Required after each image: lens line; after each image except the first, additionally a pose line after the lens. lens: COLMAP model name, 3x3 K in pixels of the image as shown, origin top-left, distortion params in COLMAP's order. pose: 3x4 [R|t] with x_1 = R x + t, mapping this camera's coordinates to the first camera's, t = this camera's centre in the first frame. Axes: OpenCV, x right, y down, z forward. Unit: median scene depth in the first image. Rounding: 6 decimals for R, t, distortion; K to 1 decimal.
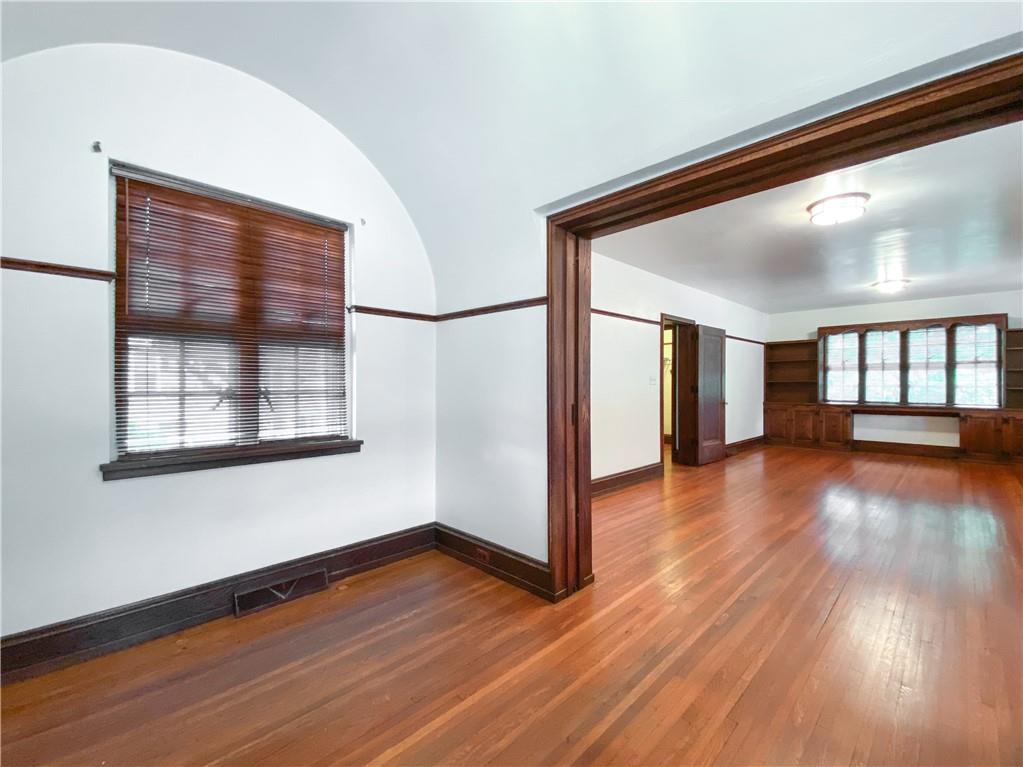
lens RADIAL K [[421.3, 0, 513.9], [0, 421.3, 385.2], [0, 0, 1]] dist [0.022409, -0.016388]
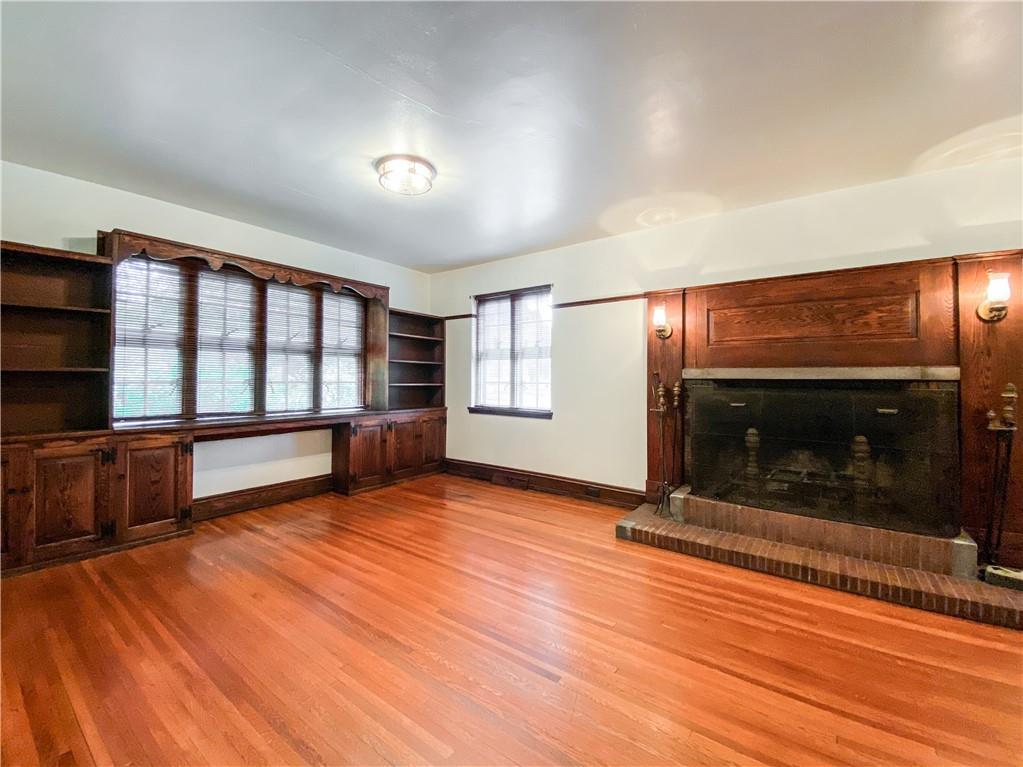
lens RADIAL K [[421.3, 0, 513.9], [0, 421.3, 385.2], [0, 0, 1]] dist [0.022409, -0.016388]
pose [[-0.171829, -0.013025, 0.985041, 0.328456], [-0.001672, 0.999915, 0.012930, -0.002374], [-0.985125, 0.000575, -0.171836, 0.811326]]
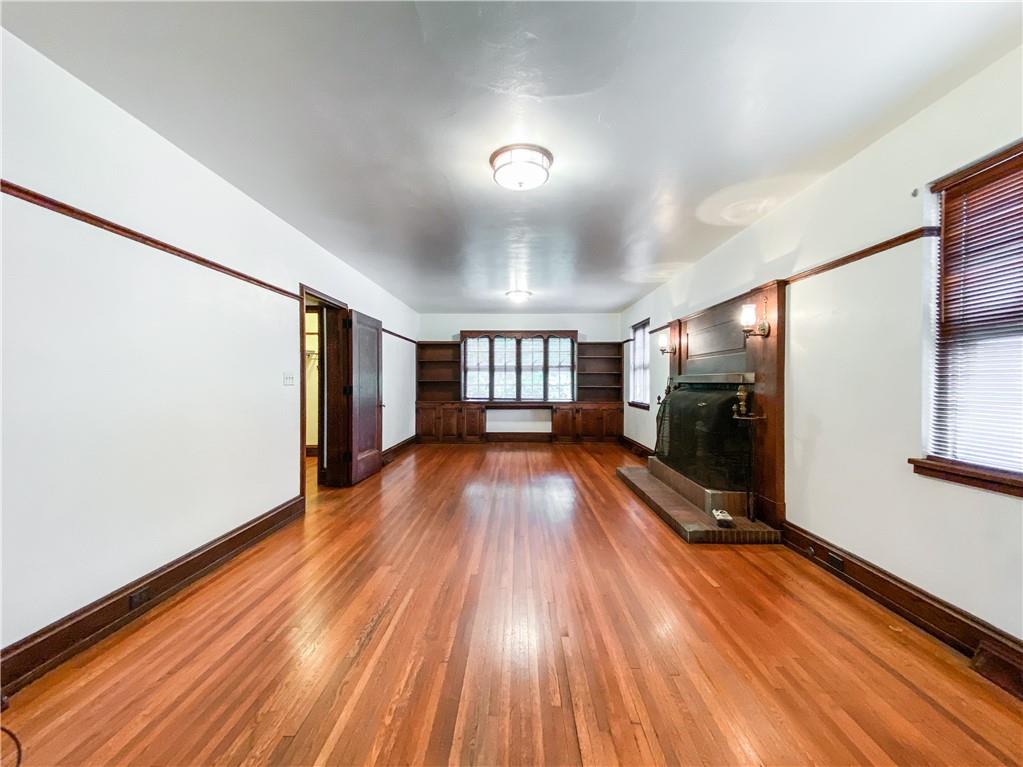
lens RADIAL K [[421.3, 0, 513.9], [0, 421.3, 385.2], [0, 0, 1]] dist [0.022409, -0.016388]
pose [[0.708967, -0.004889, 0.705224, 0.071112], [0.002861, 0.999988, 0.004056, -0.001958], [-0.705236, -0.000858, 0.708972, 0.172095]]
